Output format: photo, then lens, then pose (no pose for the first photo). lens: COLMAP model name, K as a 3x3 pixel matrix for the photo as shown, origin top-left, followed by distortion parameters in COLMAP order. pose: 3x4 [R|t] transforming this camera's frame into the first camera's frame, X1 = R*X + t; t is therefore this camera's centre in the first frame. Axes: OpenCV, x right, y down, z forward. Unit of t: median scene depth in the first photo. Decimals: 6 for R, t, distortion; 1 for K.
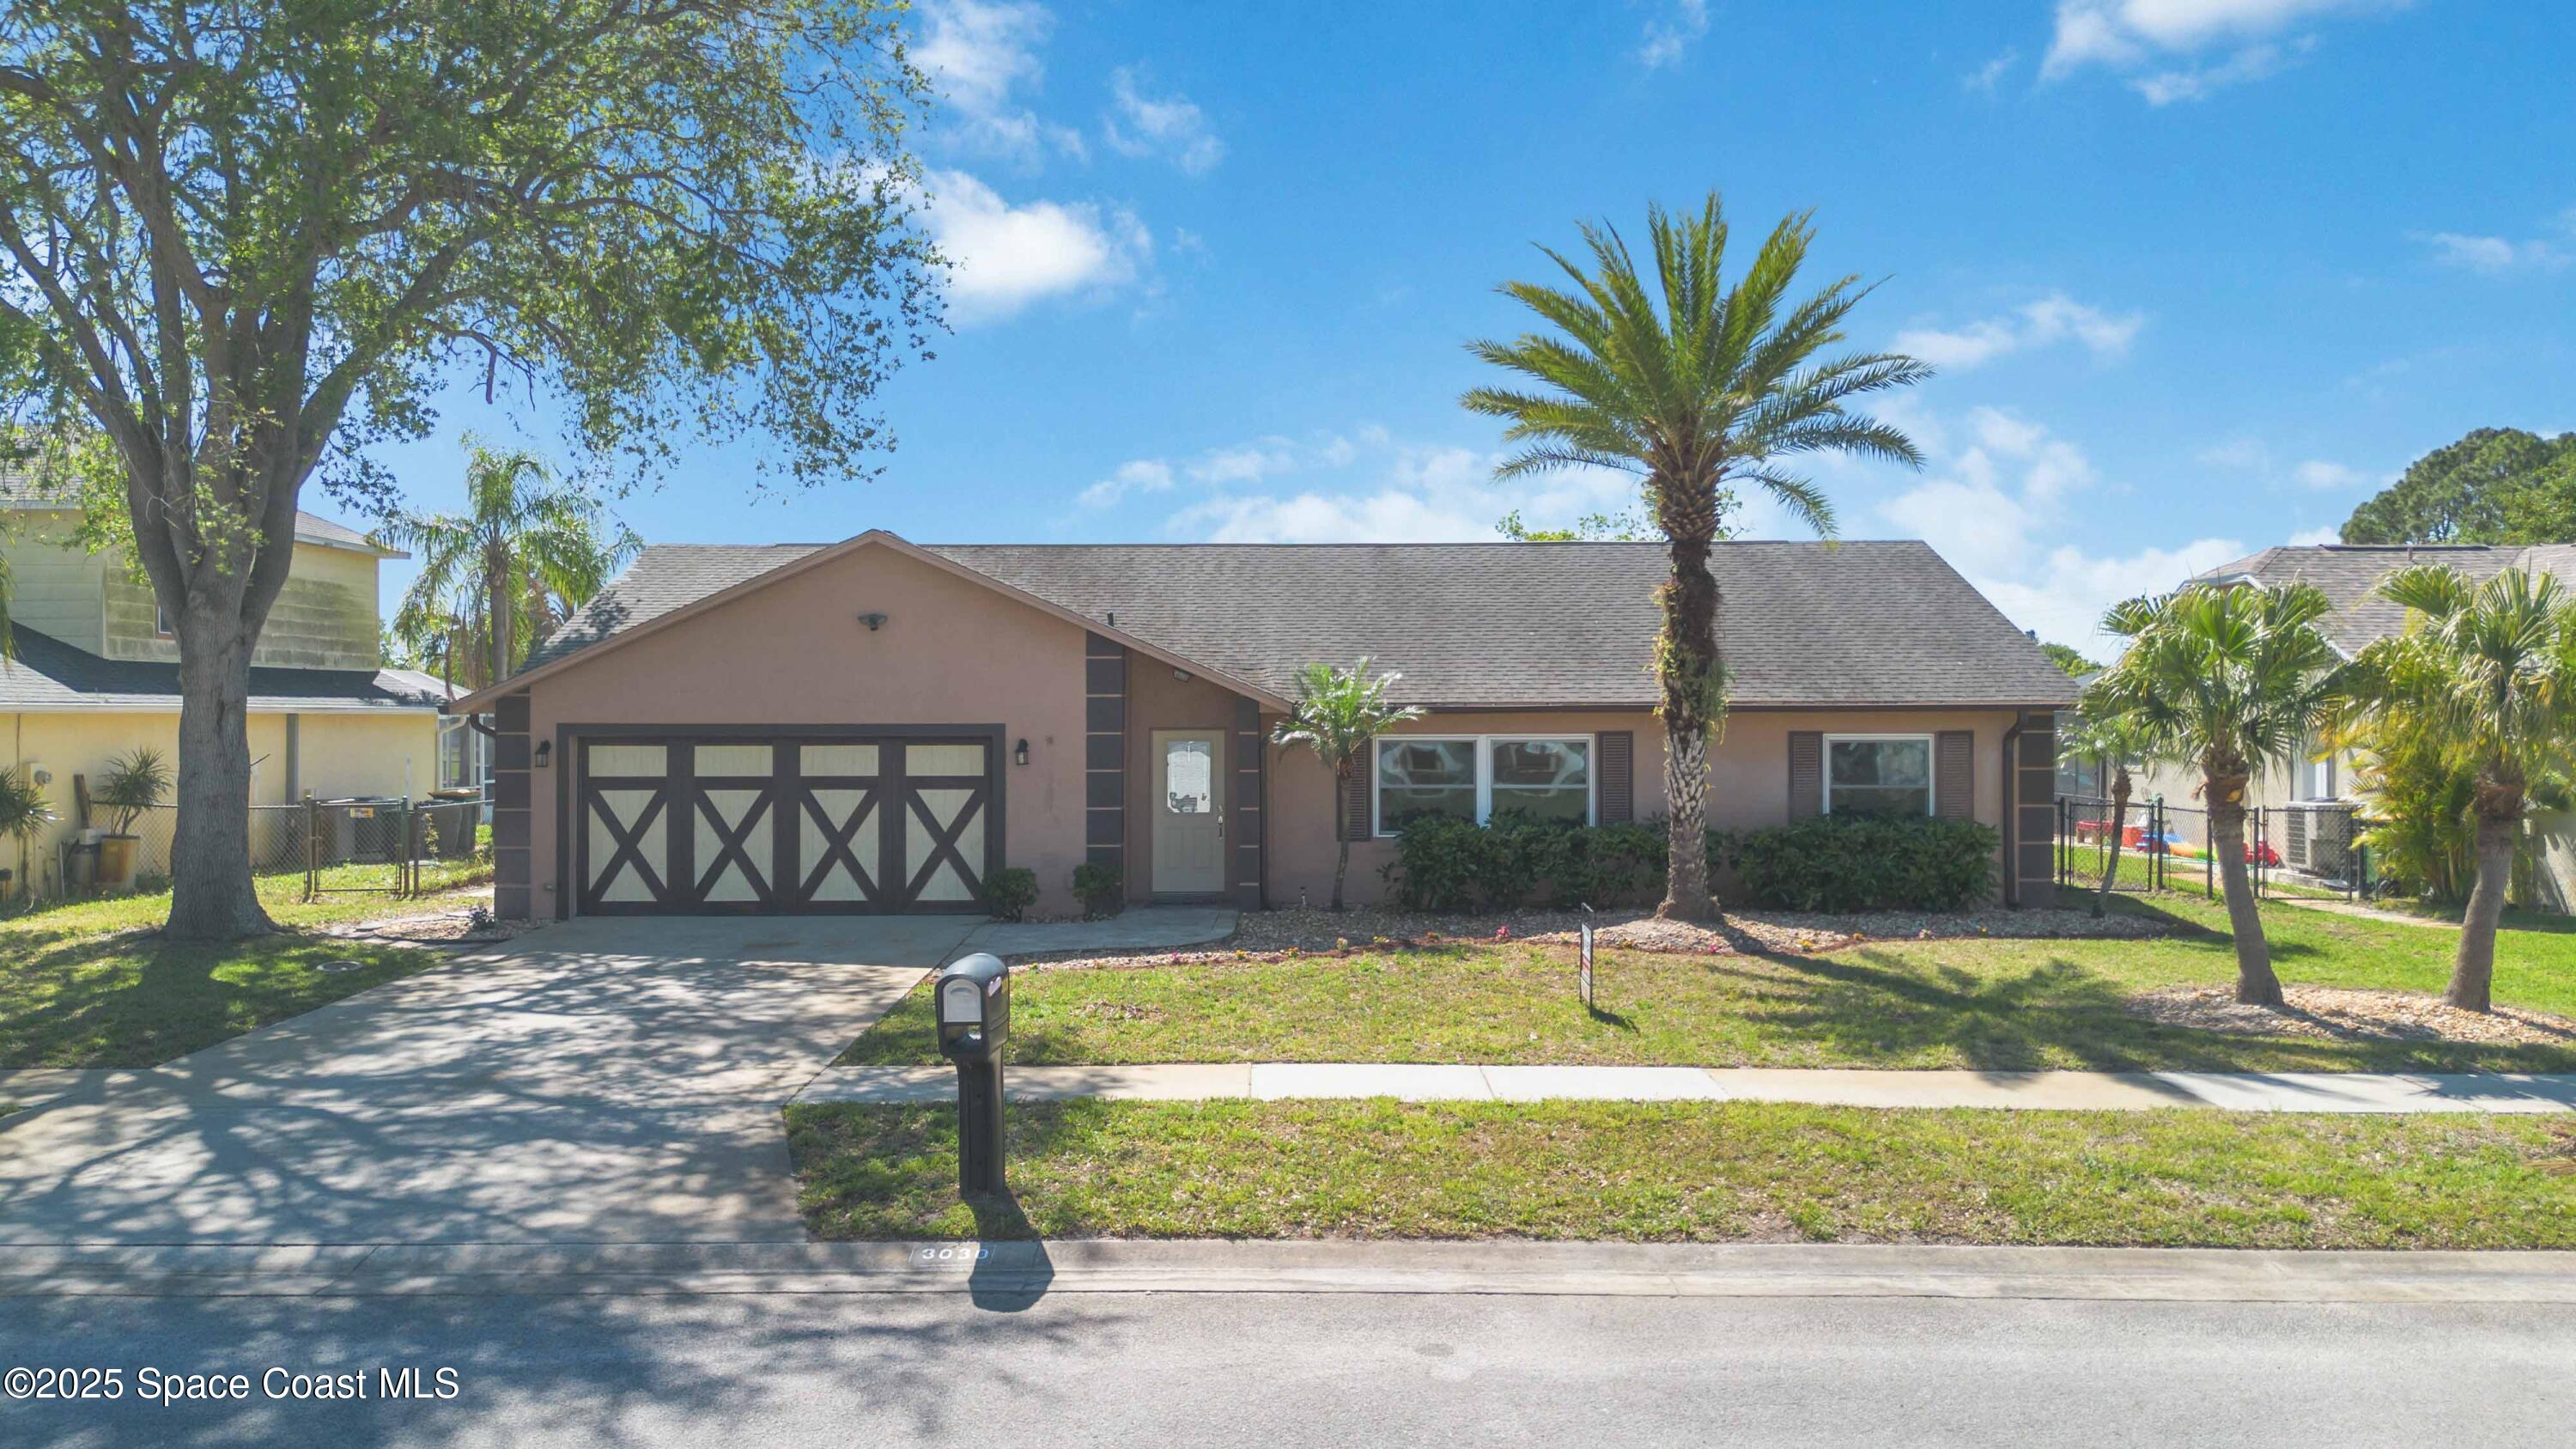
lens RADIAL K [[1856.6, 0, 1288.0], [0, 1856.6, 724.5], [0, 0, 1]] dist [0.065637, -0.001166]
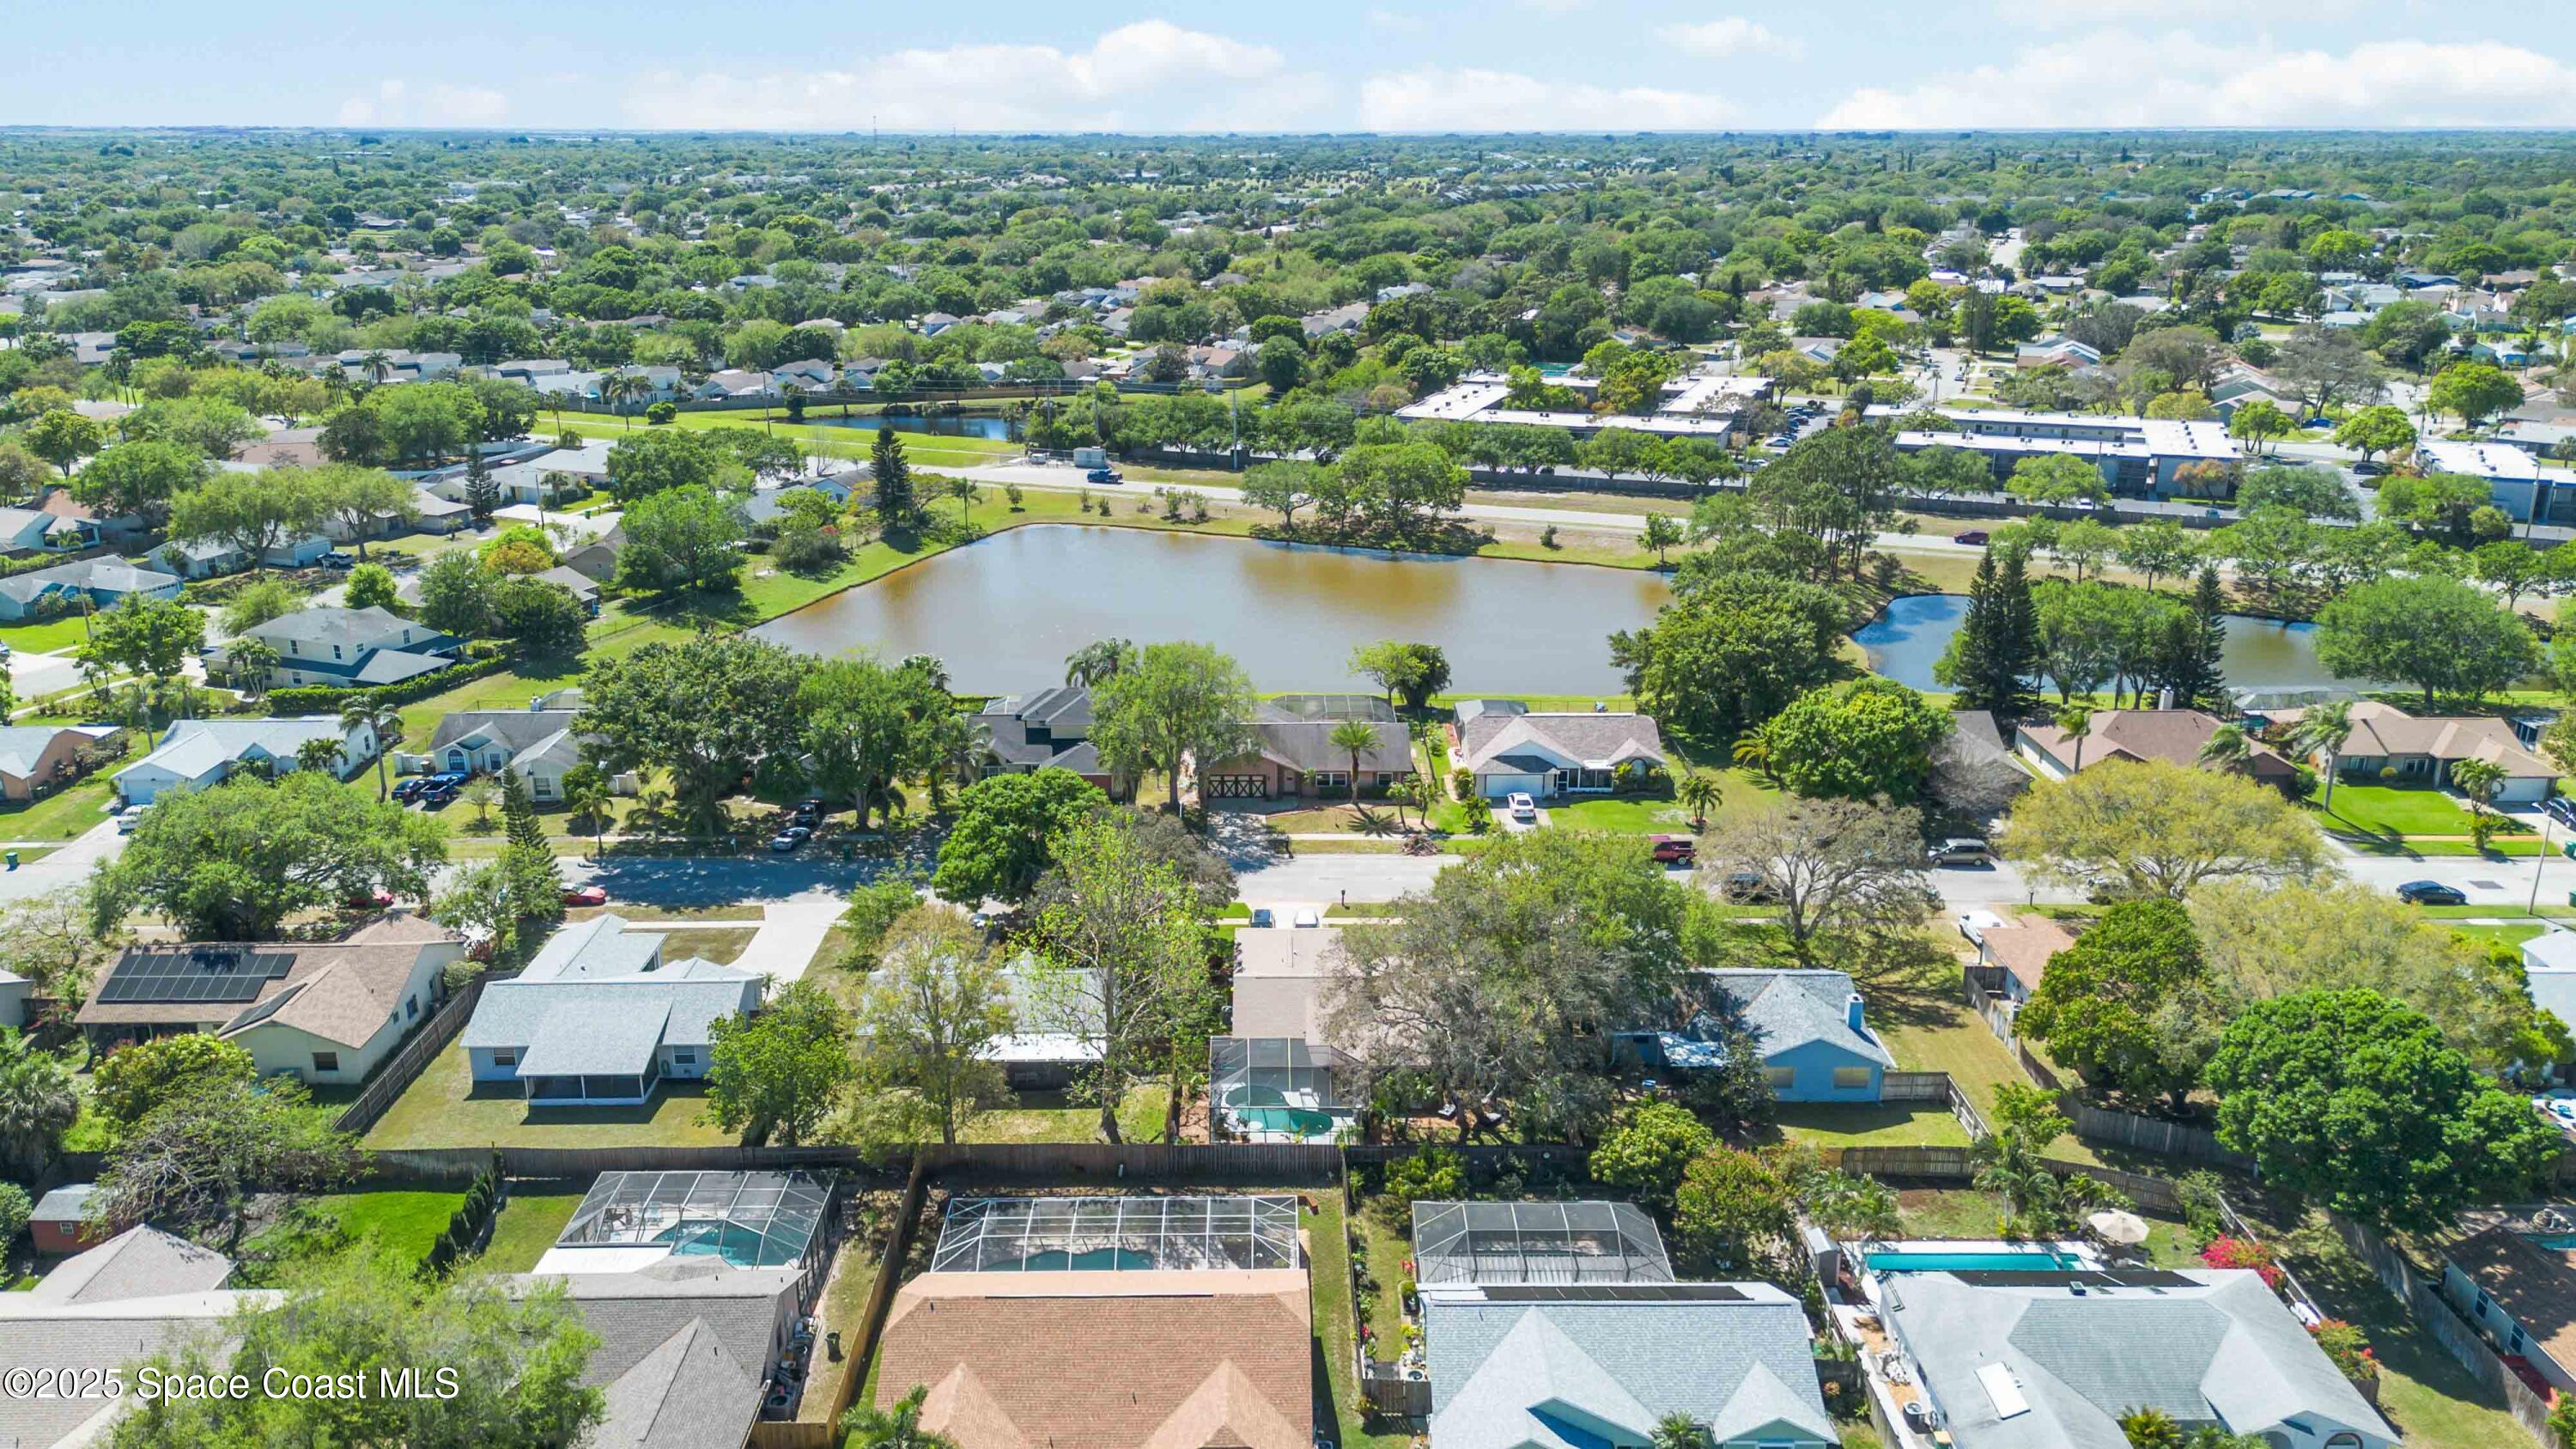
lens RADIAL K [[1856.6, 0, 1288.0], [0, 1856.6, 724.5], [0, 0, 1]] dist [0.065637, -0.001166]
pose [[0.999929, -0.002568, 0.011676, -0.165467], [-0.001104, 0.952647, 0.304075, -2.676967], [-0.011904, -0.304067, 0.952576, -6.570572]]
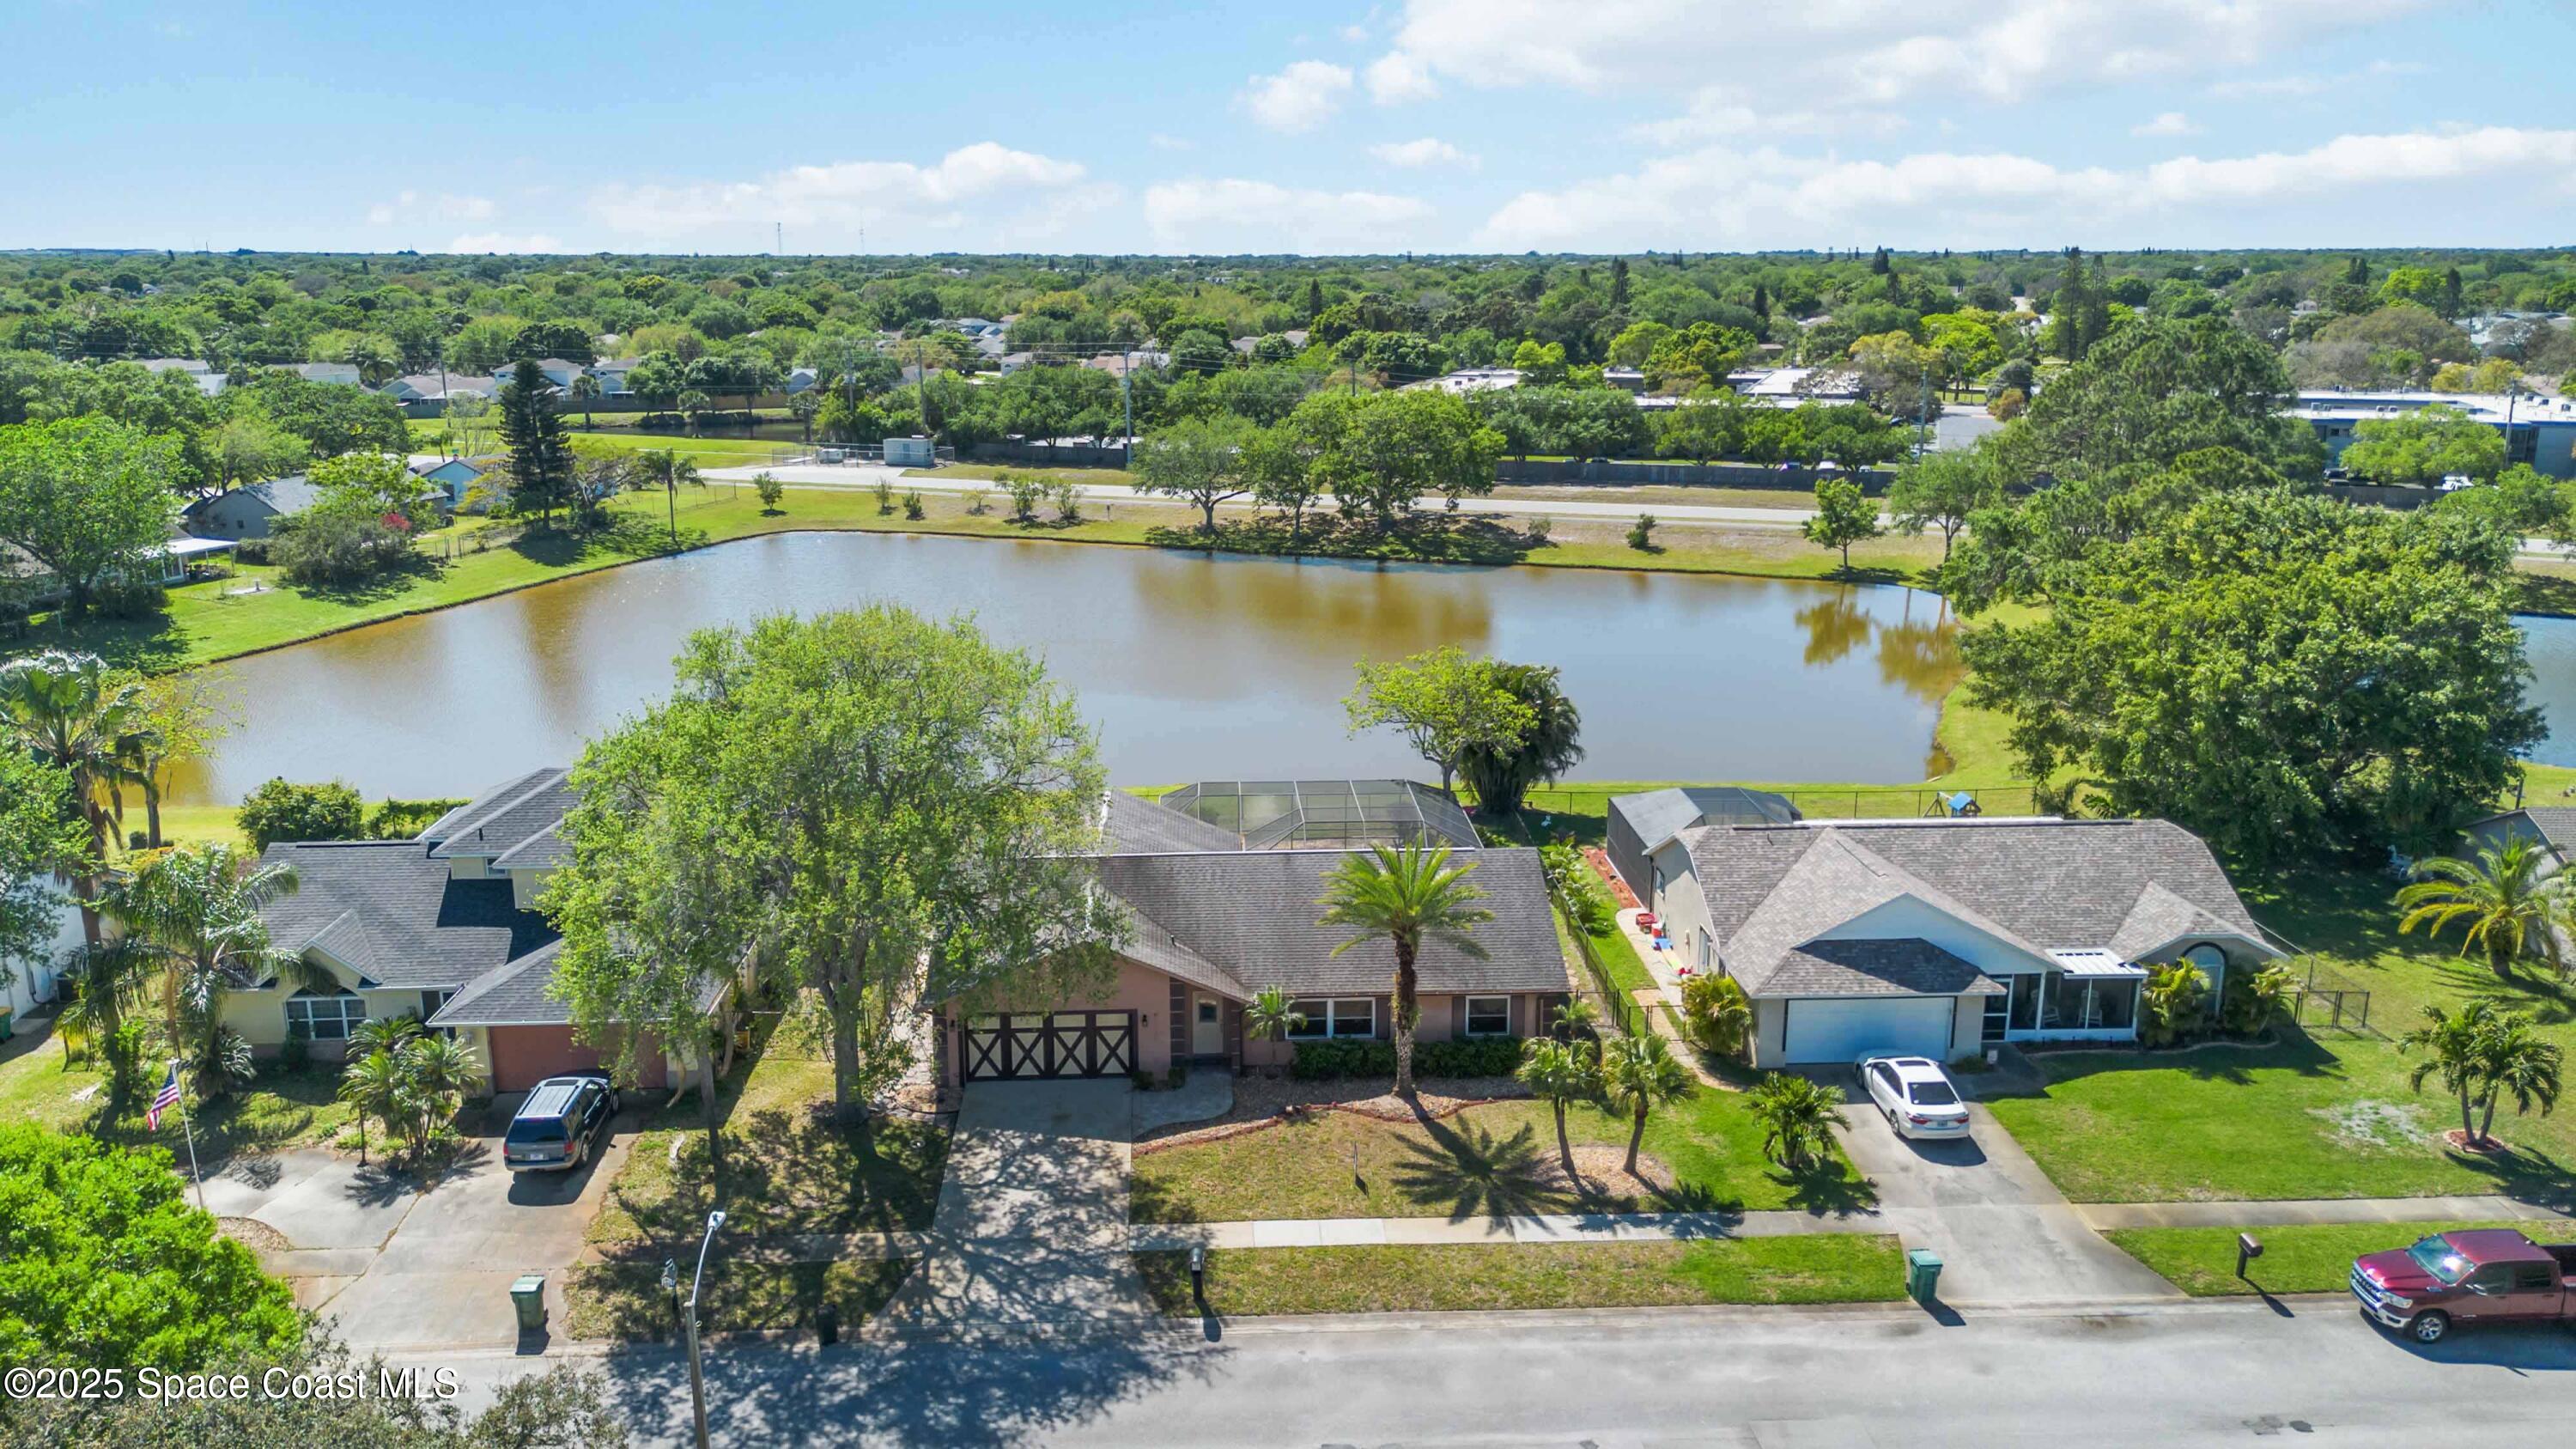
lens RADIAL K [[1856.6, 0, 1288.0], [0, 1856.6, 724.5], [0, 0, 1]] dist [0.065637, -0.001166]
pose [[0.998639, -0.013170, 0.050462, -0.078073], [0.000670, 0.970751, 0.240087, -1.057268], [-0.052147, -0.239726, 0.969439, -1.454841]]
